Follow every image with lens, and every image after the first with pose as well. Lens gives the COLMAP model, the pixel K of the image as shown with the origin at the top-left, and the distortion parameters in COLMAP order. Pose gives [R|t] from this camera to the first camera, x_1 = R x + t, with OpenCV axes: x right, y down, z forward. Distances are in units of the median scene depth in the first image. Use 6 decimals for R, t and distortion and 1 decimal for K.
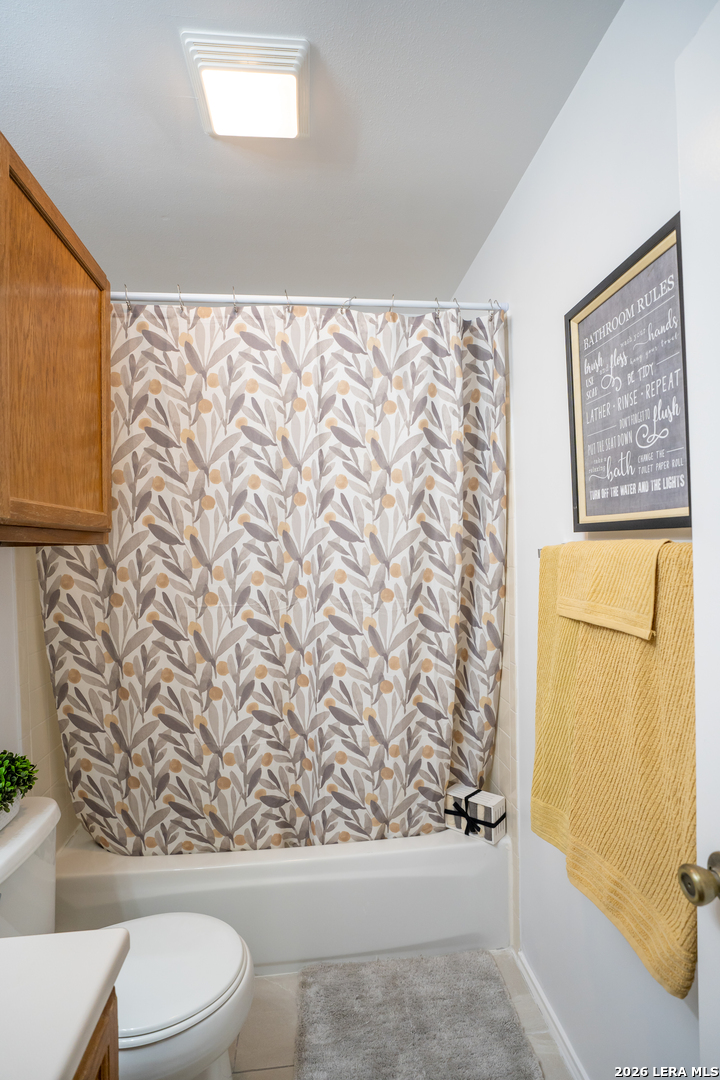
lens RADIAL K [[540.9, 0, 357.6], [0, 540.9, 540.5], [0, 0, 1]] dist [-0.044445, 0.015188]
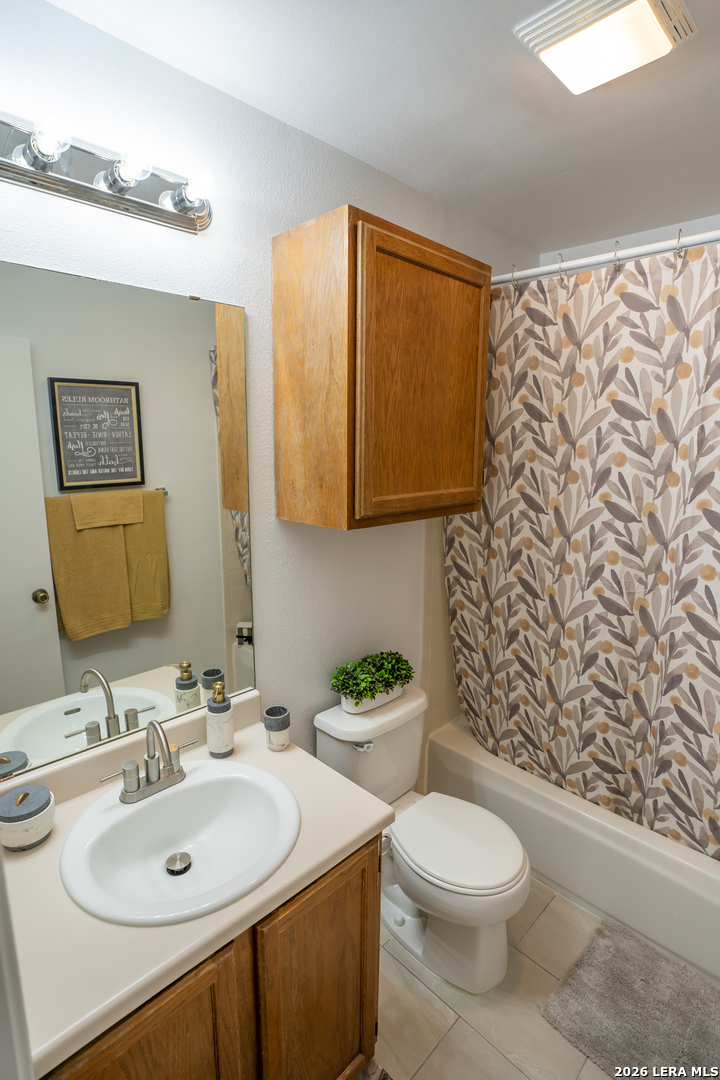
lens RADIAL K [[540.9, 0, 353.2], [0, 540.9, 536.0], [0, 0, 1]] dist [-0.044445, 0.015188]
pose [[0.624591, 0.164201, -0.763494, 0.259893], [-0.005680, 0.978575, 0.205811, -0.168617], [0.780931, -0.124211, 0.612142, 0.035142]]
